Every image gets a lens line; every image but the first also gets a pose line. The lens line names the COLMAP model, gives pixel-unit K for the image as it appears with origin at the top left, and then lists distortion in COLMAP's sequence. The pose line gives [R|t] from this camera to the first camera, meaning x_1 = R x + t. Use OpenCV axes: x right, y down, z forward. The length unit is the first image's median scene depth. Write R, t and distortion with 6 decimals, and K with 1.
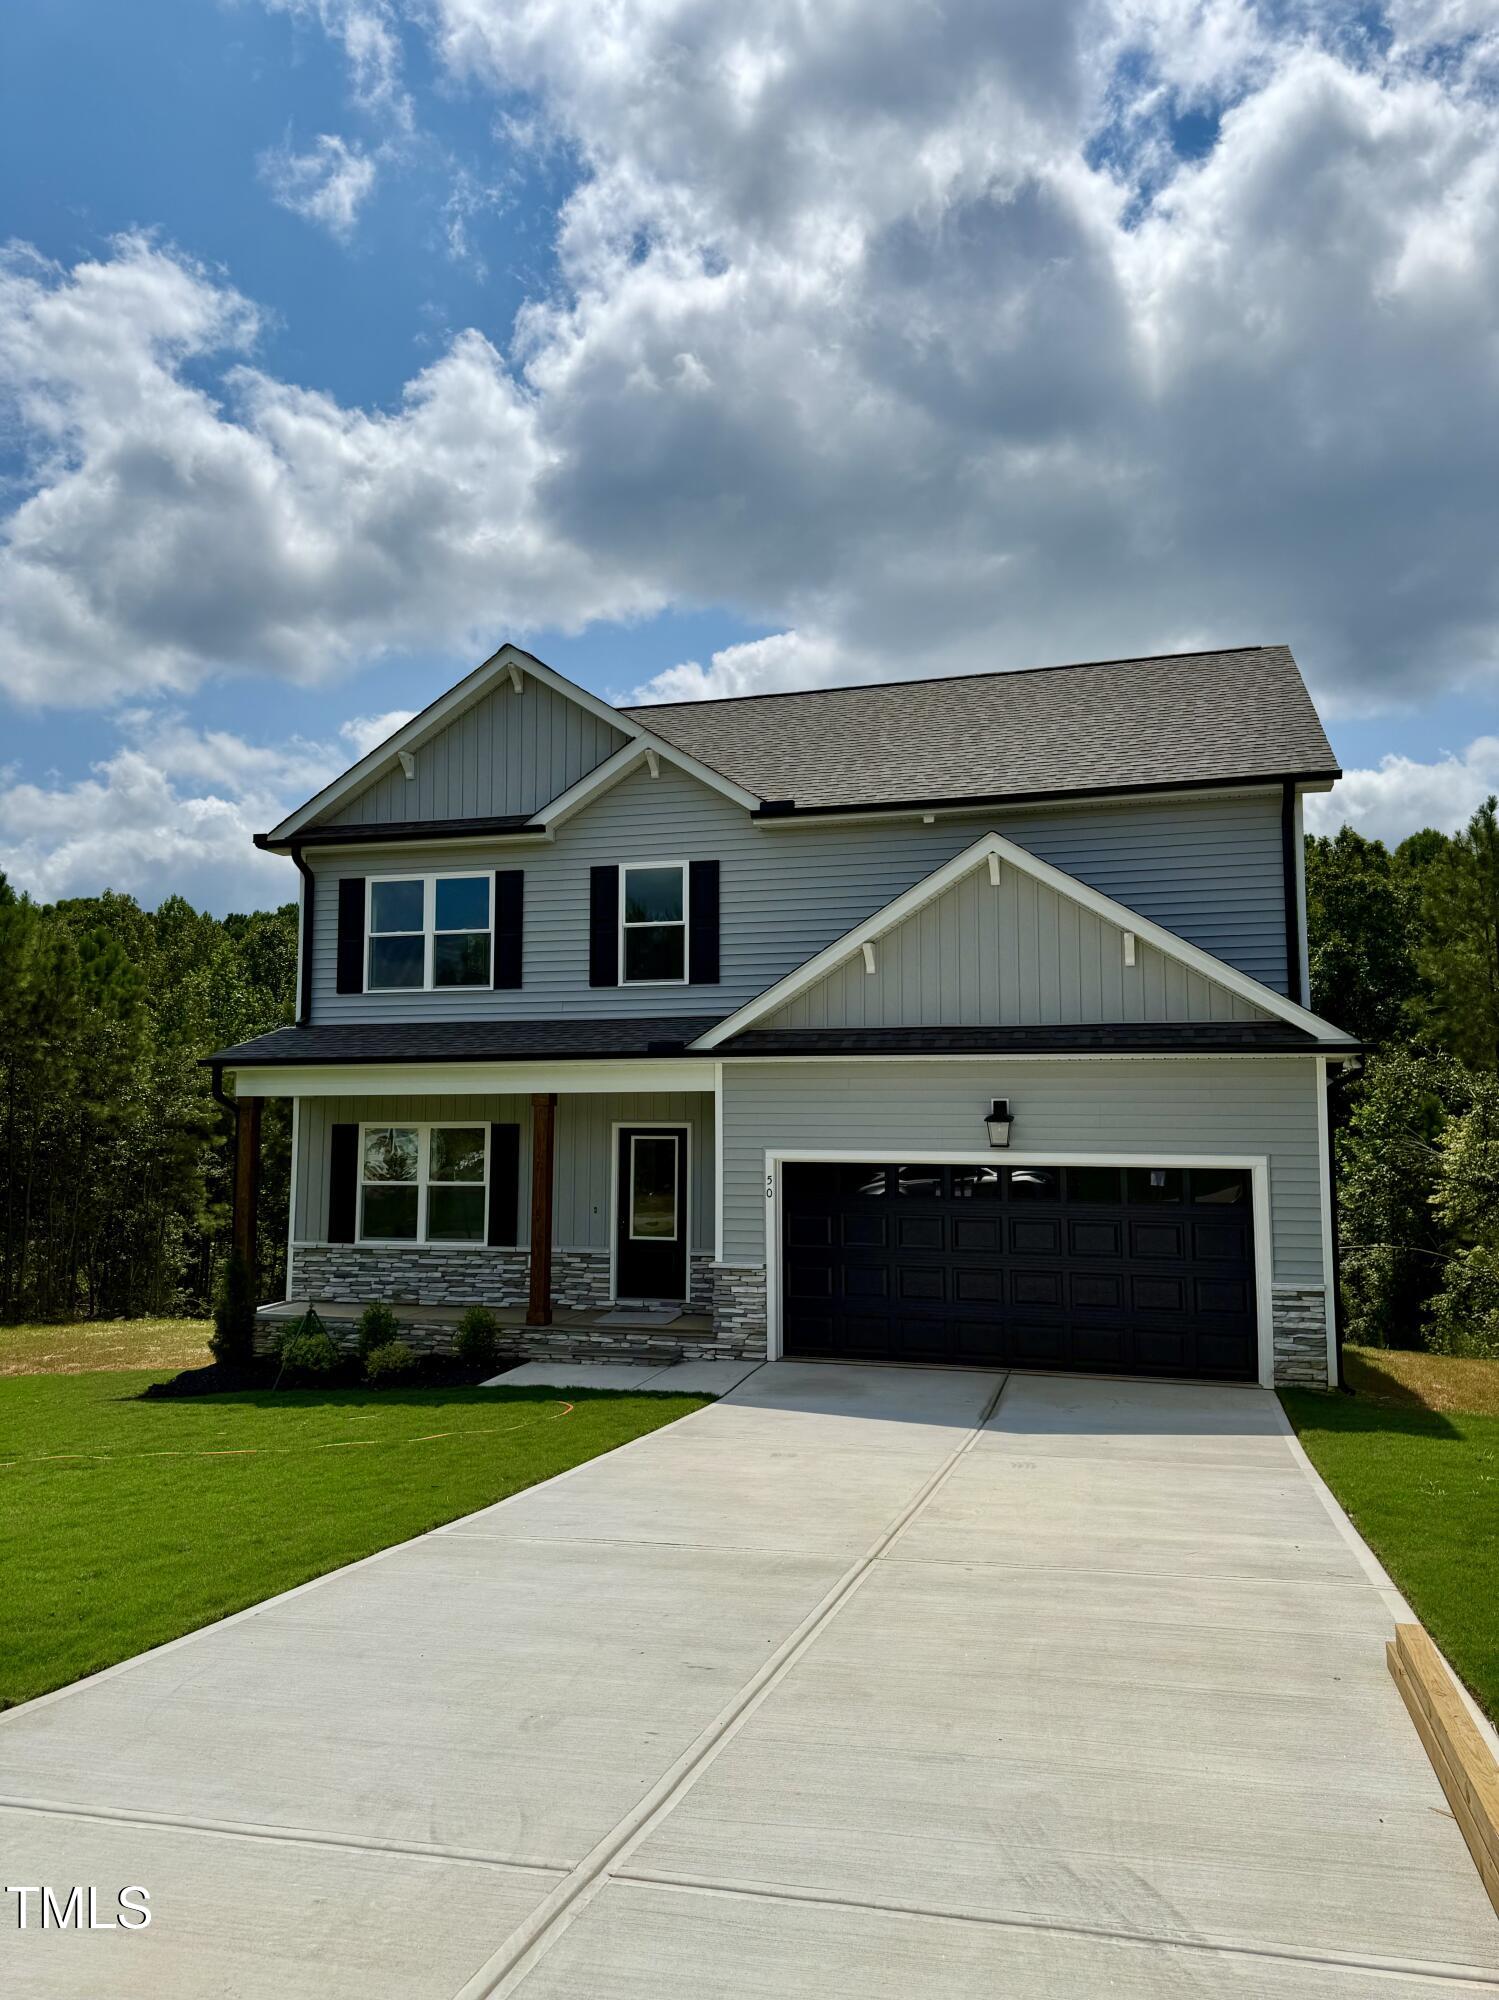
lens RADIAL K [[1389.8, 0, 750.0], [0, 1389.8, 1000.4], [0, 0, 1]] dist [-0.000120, -0.000392]
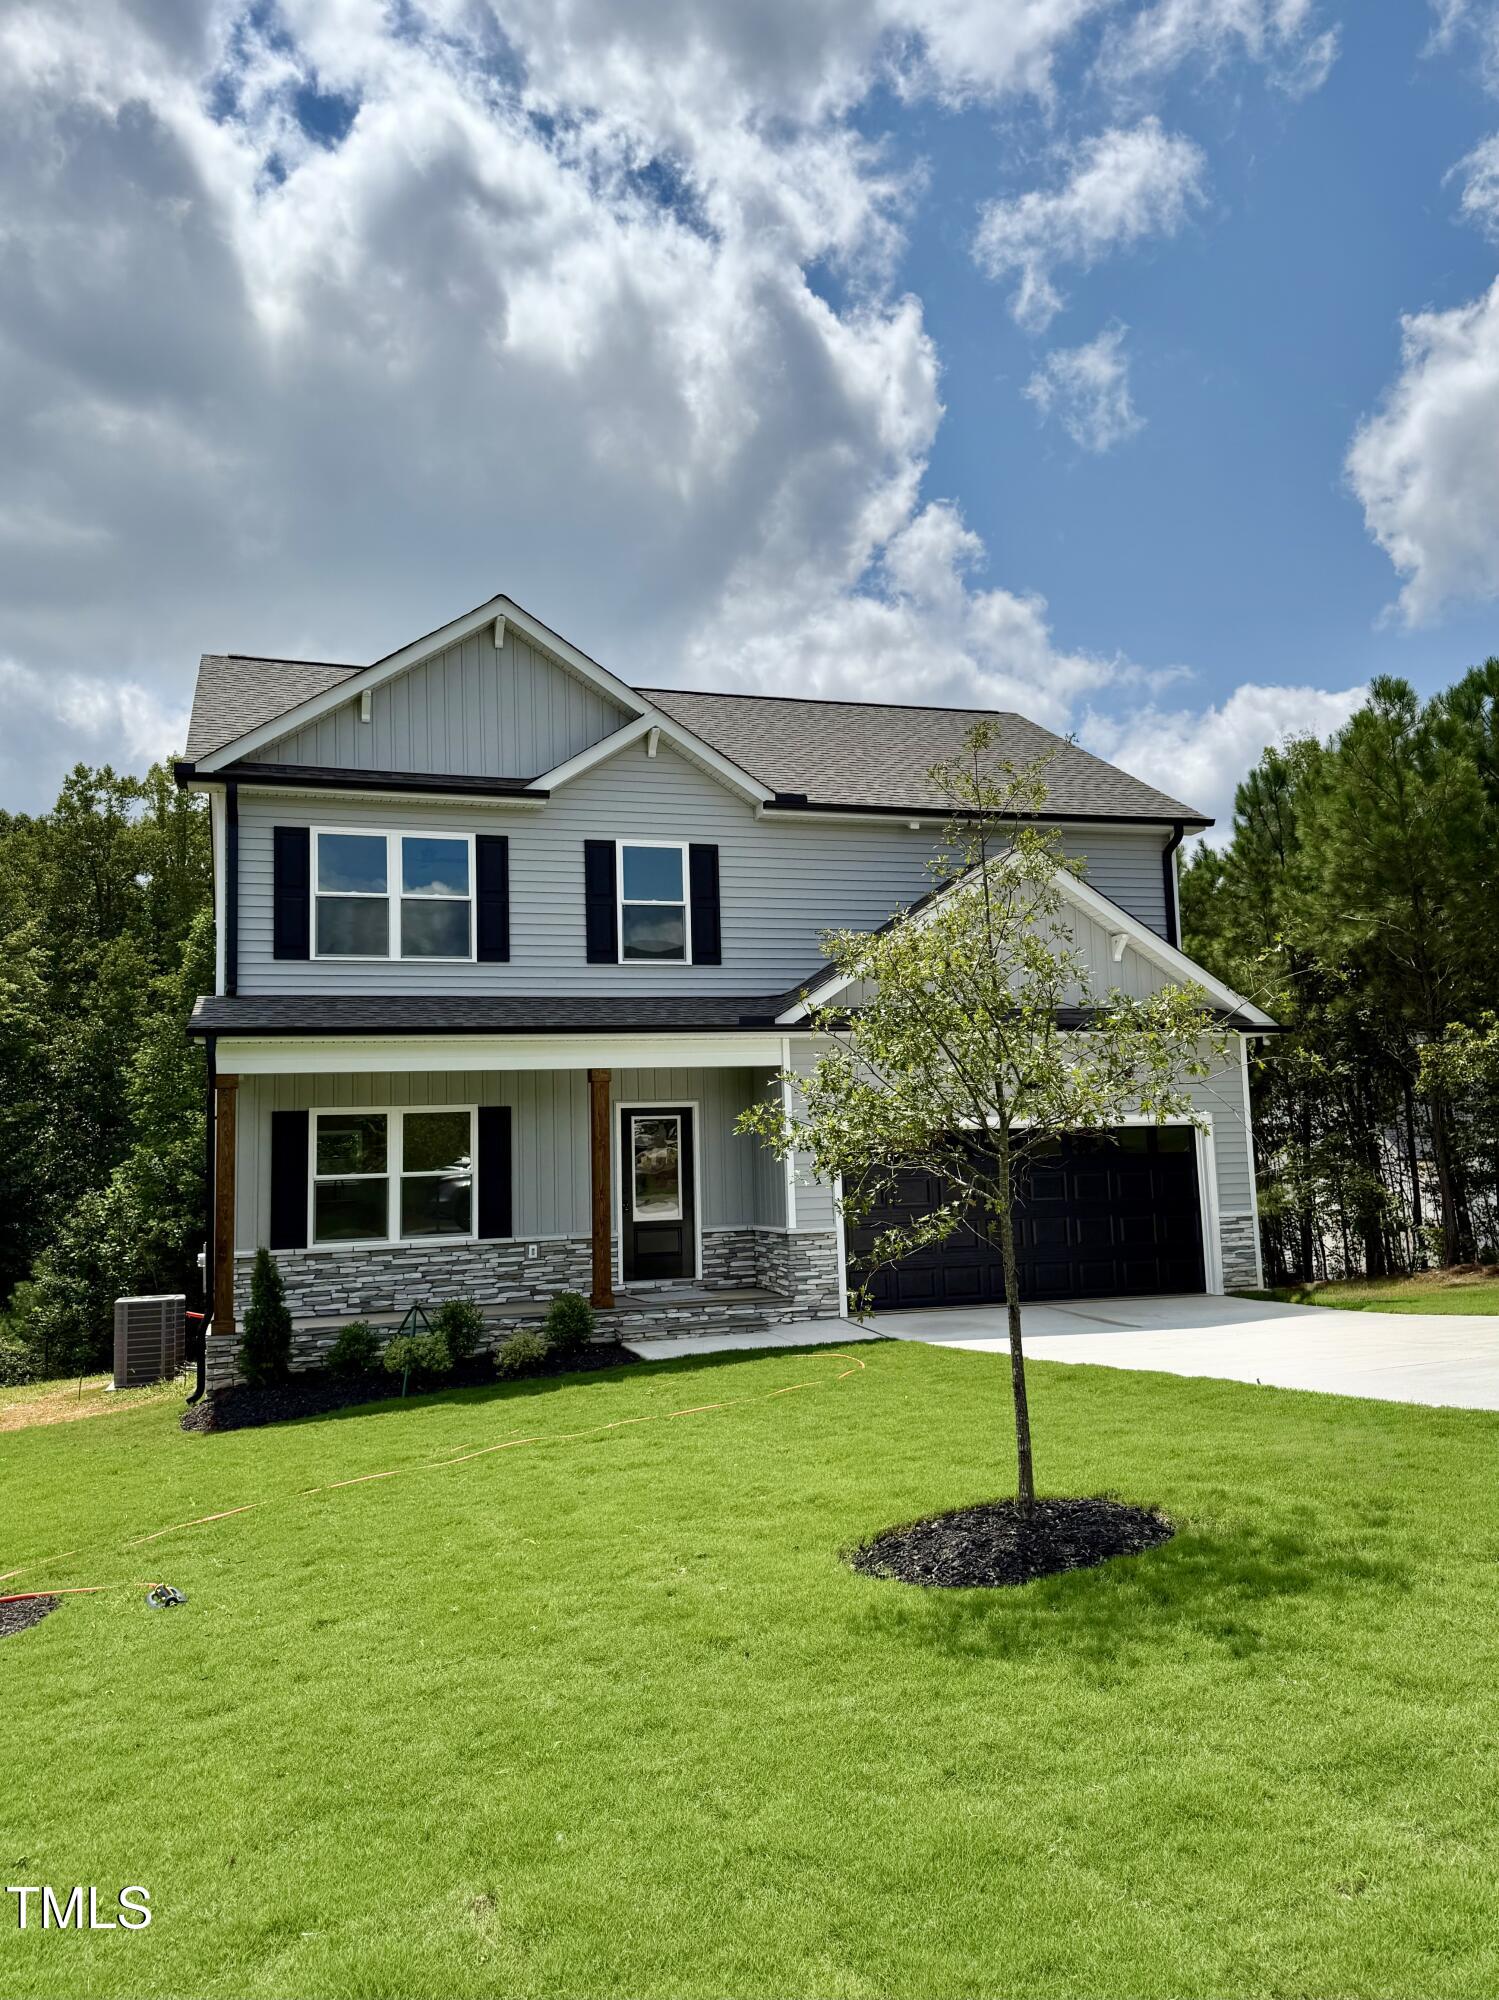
lens RADIAL K [[1520.3, 0, 750.2], [0, 1520.3, 997.6], [0, 0, 1]] dist [0.006531, -0.000372]
pose [[0.824931, 0.035570, 0.564113, -0.615065], [-0.018022, 0.999166, -0.036647, 0.050839], [-0.564946, 0.020065, 0.824884, 0.064639]]
